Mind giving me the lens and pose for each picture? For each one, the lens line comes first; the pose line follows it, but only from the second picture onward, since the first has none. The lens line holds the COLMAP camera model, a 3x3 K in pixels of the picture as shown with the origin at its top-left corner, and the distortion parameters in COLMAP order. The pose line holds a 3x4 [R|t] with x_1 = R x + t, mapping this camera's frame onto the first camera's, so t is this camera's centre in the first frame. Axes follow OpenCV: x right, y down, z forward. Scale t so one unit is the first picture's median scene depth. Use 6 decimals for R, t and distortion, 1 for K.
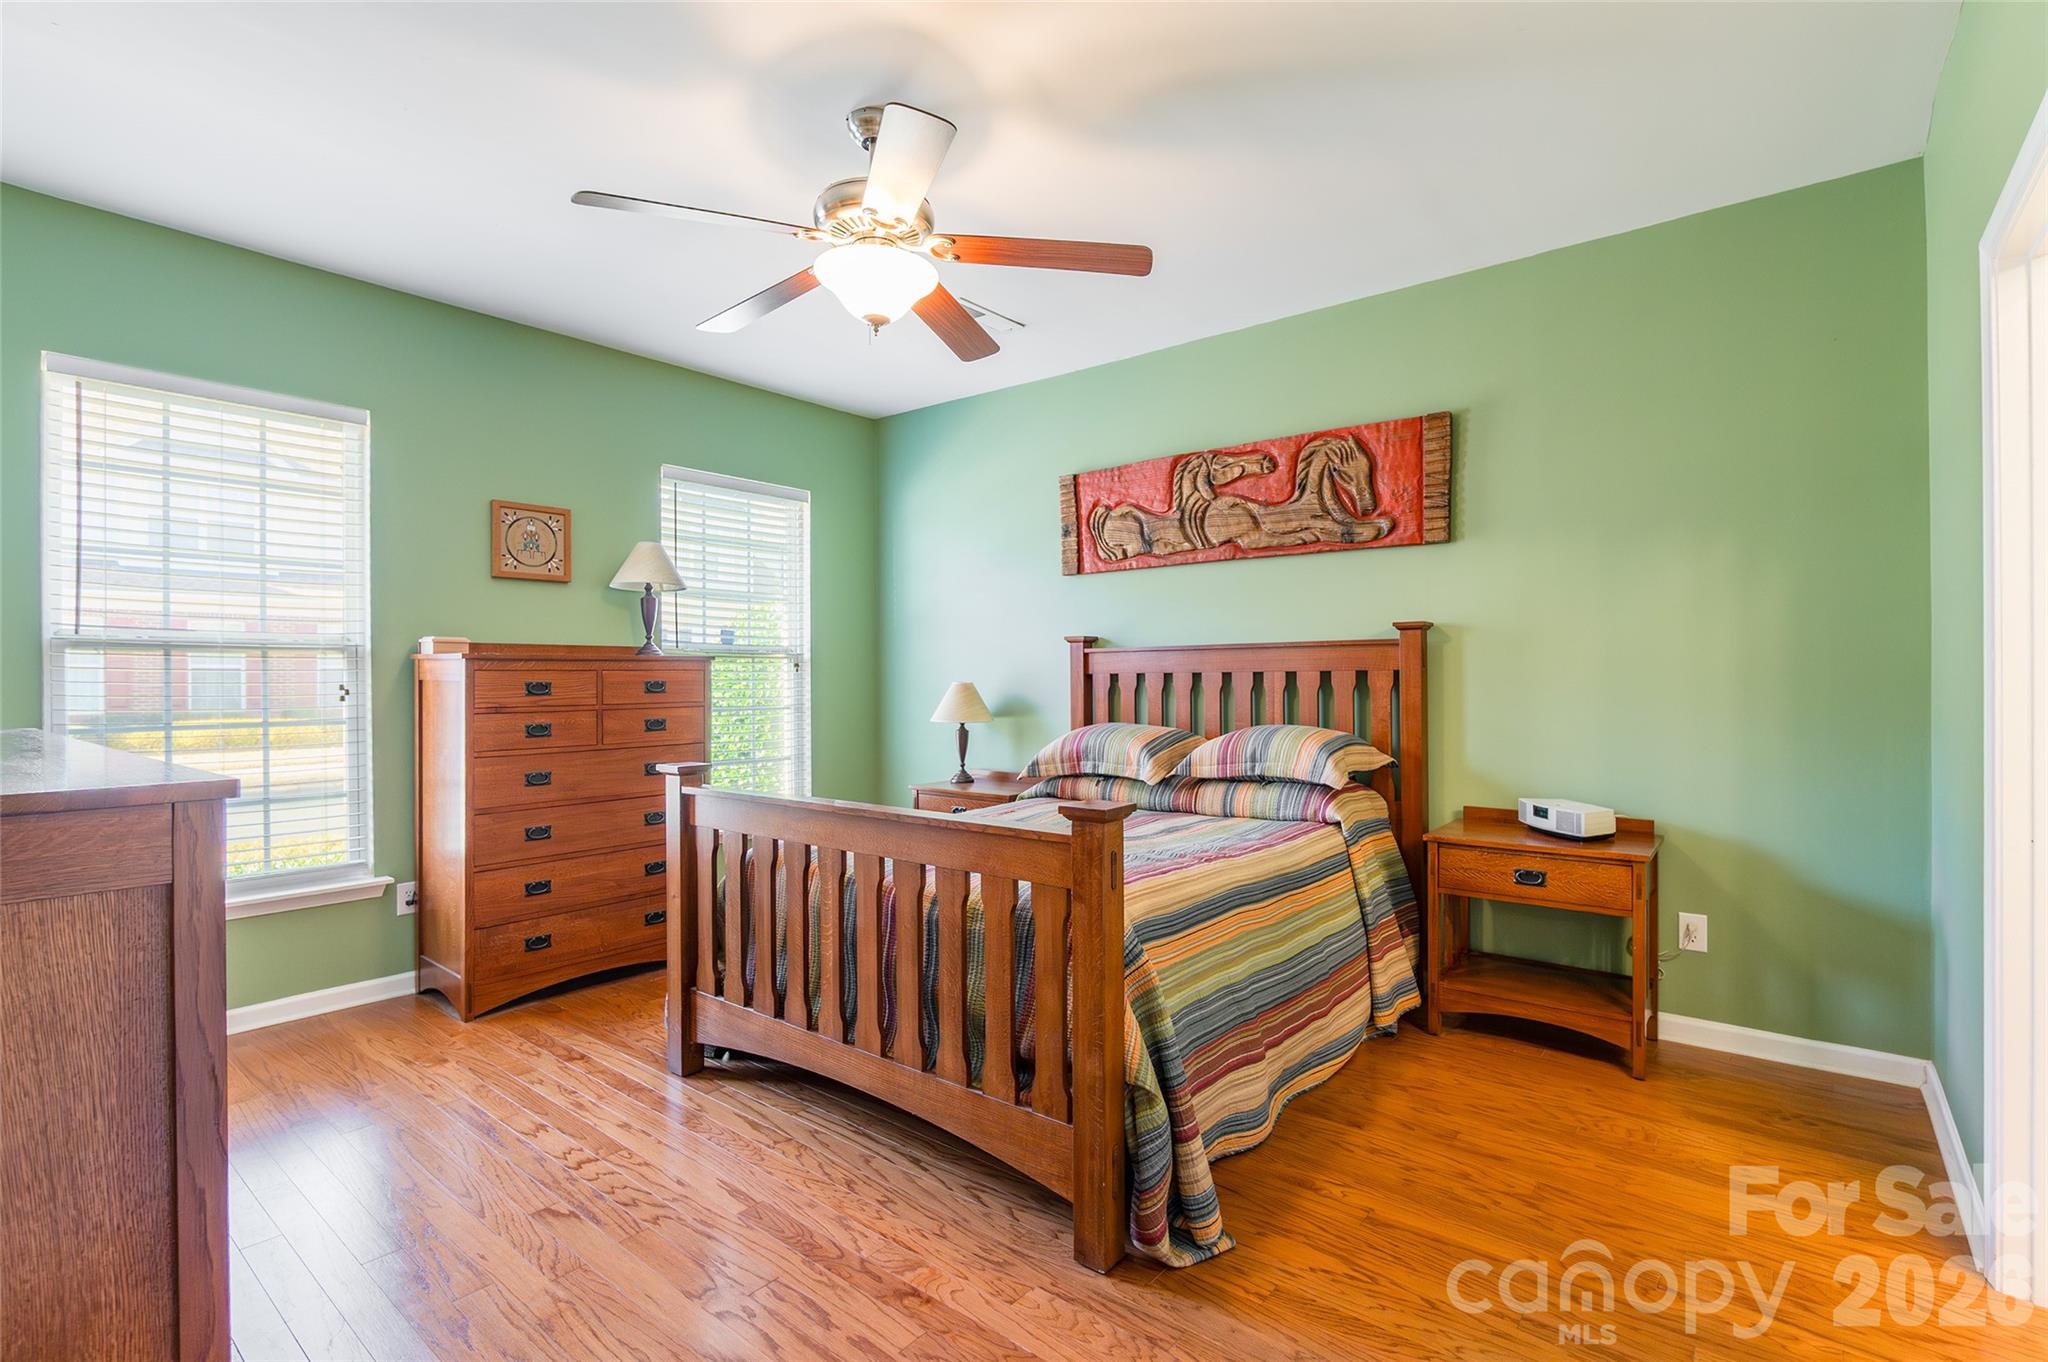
lens RADIAL K [[952.4, 0, 1031.1], [0, 952.4, 687.2], [0, 0, 1]] dist [-0.015446, 0.002902]
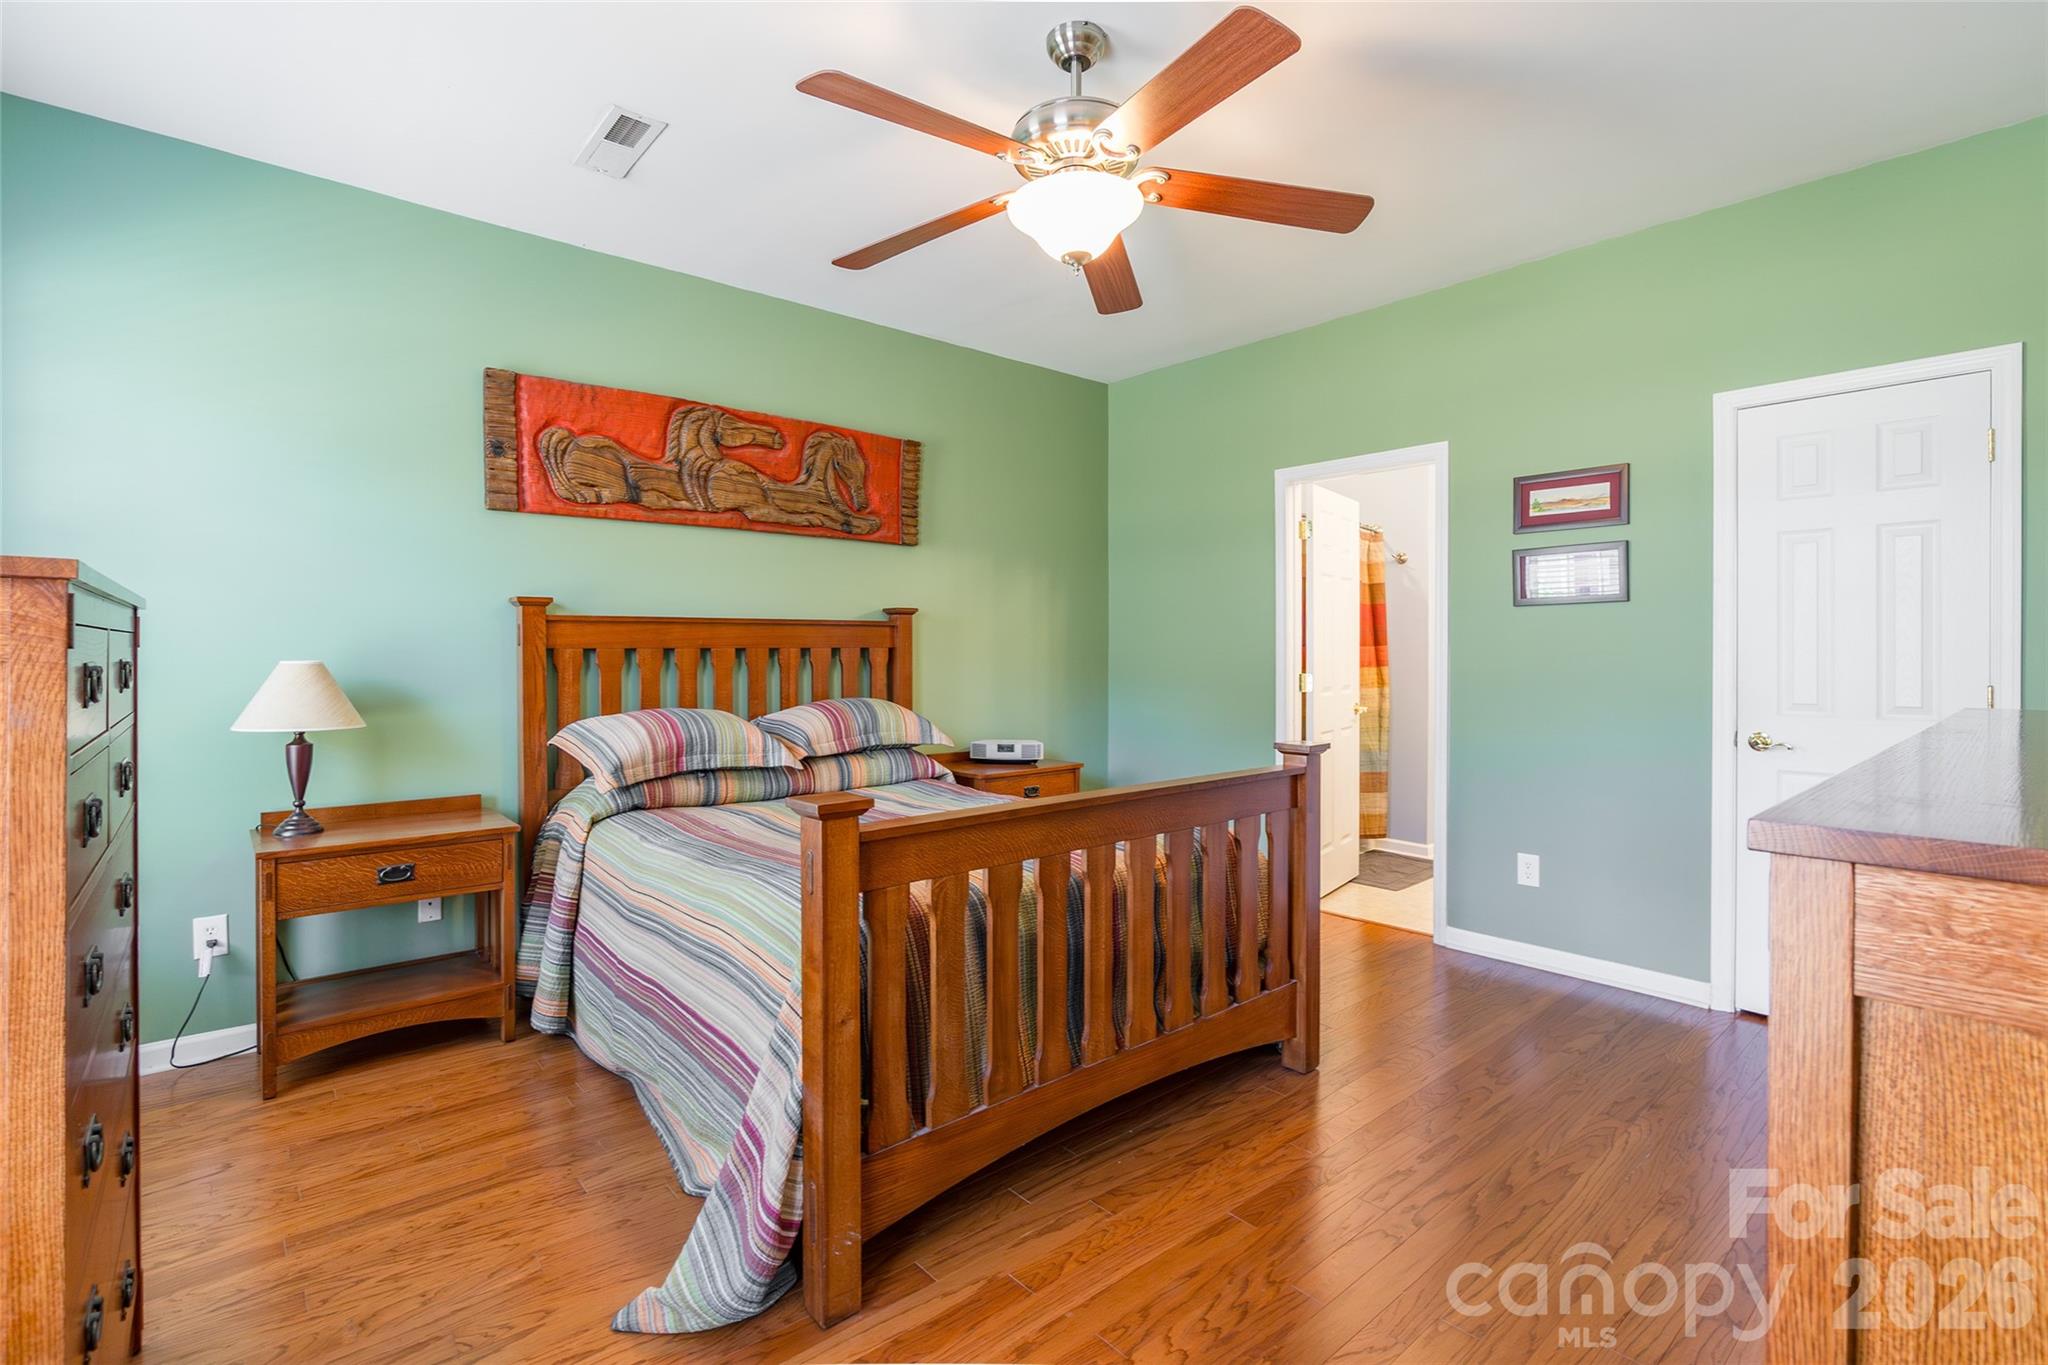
lens RADIAL K [[952.4, 0, 1014.8], [0, 952.4, 663.3], [0, 0, 1]] dist [-0.015446, 0.002902]
pose [[0.179151, -0.005568, 0.983806, -0.667561], [0.015313, 0.999879, 0.002870, 0.000701], [-0.983702, 0.014551, 0.179215, 0.562235]]
